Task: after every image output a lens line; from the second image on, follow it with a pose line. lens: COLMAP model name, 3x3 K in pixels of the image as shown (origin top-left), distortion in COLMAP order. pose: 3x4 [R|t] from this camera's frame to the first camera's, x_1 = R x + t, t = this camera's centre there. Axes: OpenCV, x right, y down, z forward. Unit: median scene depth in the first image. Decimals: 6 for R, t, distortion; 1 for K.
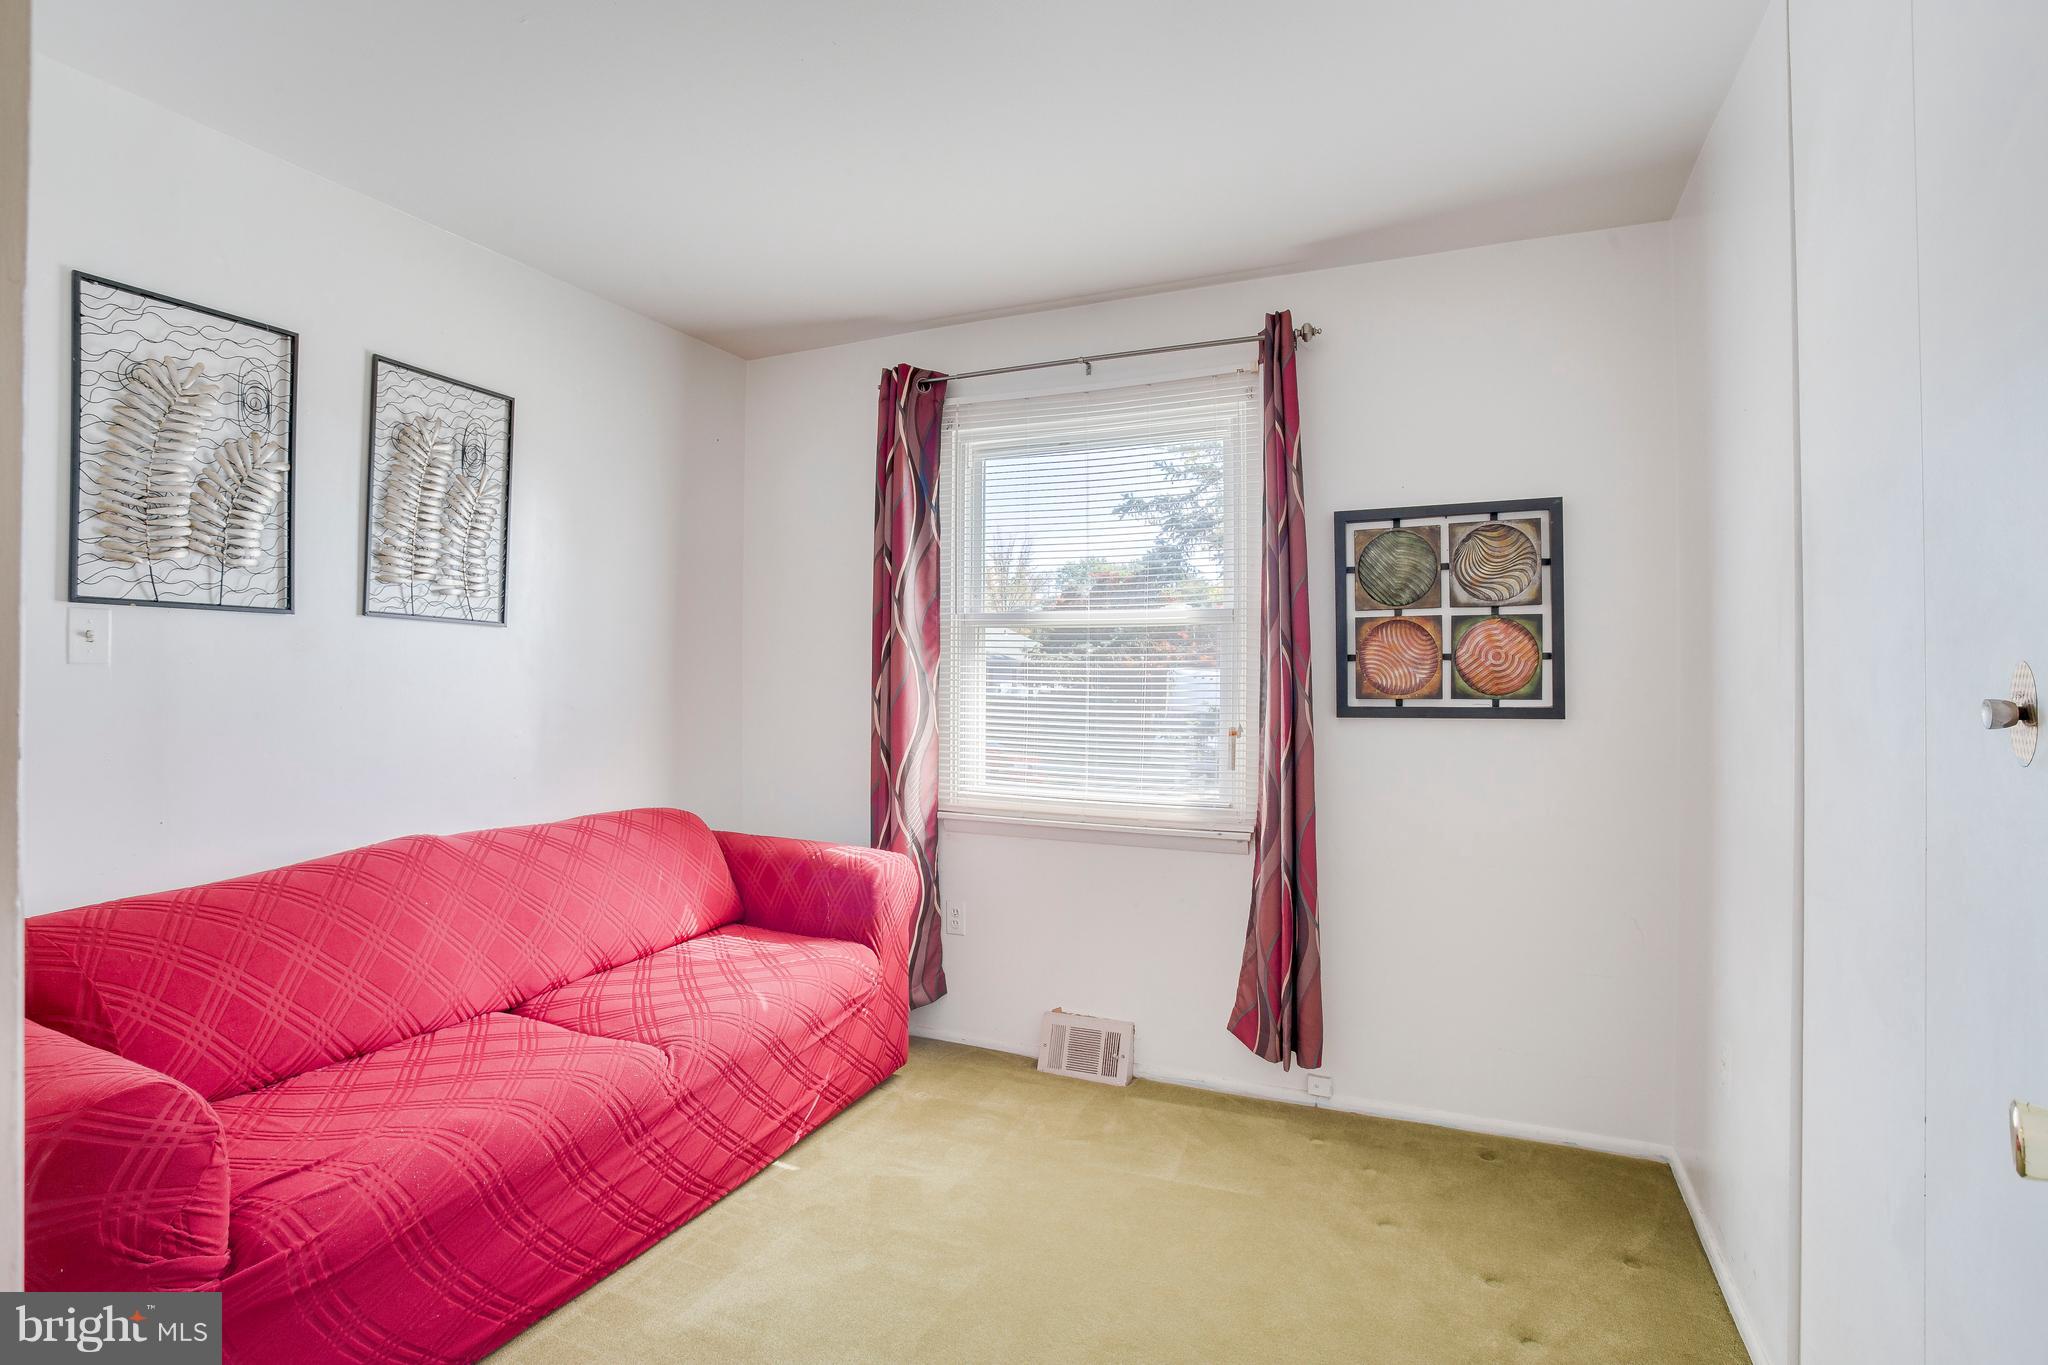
lens RADIAL K [[997.8, 0, 1023.7], [0, 997.8, 673.1], [0, 0, 1]] dist [-0.068593, 0.027499]
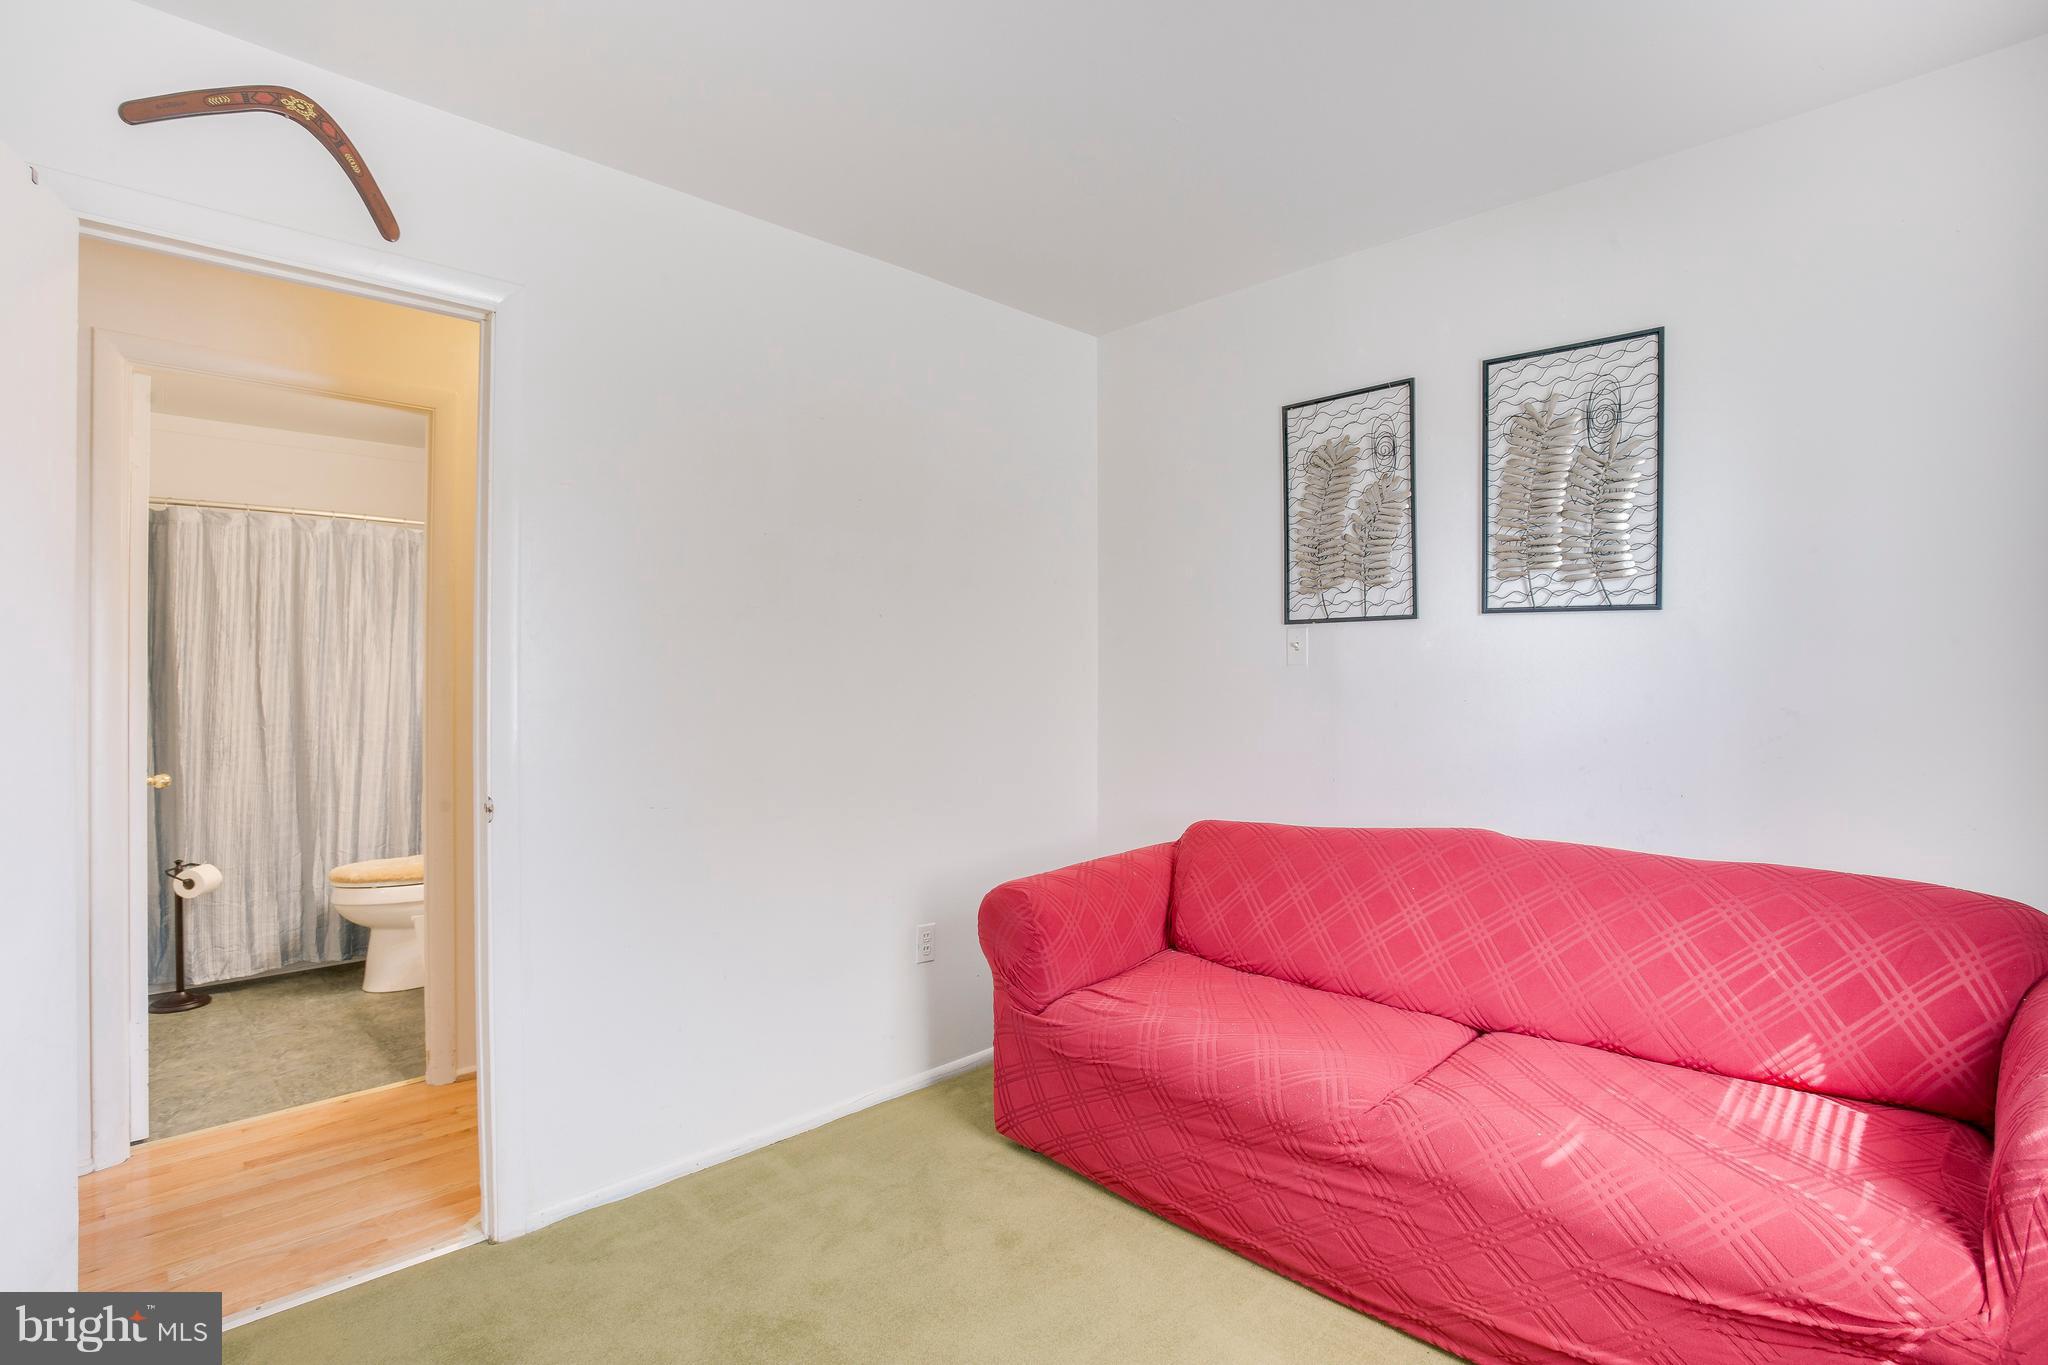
lens RADIAL K [[997.8, 0, 1023.0], [0, 997.8, 685.1], [0, 0, 1]] dist [-0.068593, 0.027499]
pose [[-0.351386, 0.007545, -0.936200, 0.526308], [0.010443, 0.999937, 0.004139, 0.008975], [0.936172, -0.008322, -0.351443, 0.981724]]
